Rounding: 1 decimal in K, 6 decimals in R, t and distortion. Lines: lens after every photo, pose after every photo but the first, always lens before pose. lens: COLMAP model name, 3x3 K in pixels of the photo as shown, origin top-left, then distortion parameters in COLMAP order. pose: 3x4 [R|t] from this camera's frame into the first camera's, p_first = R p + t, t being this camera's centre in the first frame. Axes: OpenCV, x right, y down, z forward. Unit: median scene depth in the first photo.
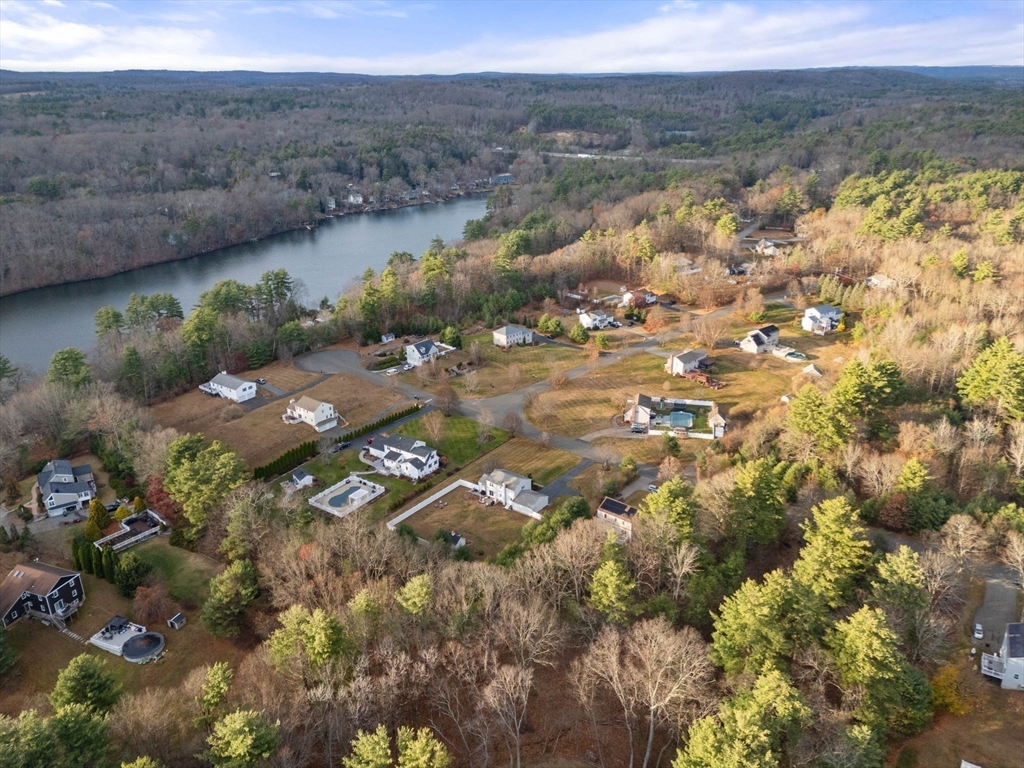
lens RADIAL K [[750.5, 0, 512.0], [0, 750.5, 384.0], [0, 0, 1]] dist [0.073828, -0.062304]
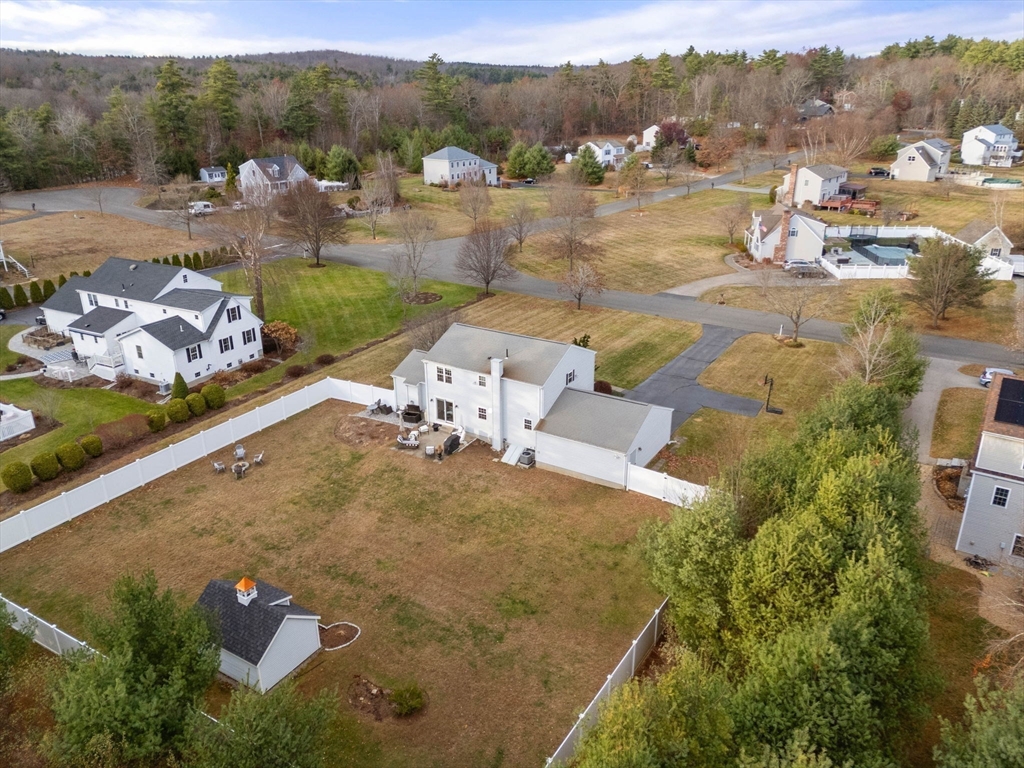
lens RADIAL K [[750.5, 0, 512.0], [0, 750.5, 384.0], [0, 0, 1]] dist [0.073828, -0.062304]
pose [[0.994996, -0.033763, 0.094033, -0.026462], [0.034348, 0.999399, -0.004604, 0.129403], [-0.093821, 0.007811, 0.995558, 0.694547]]
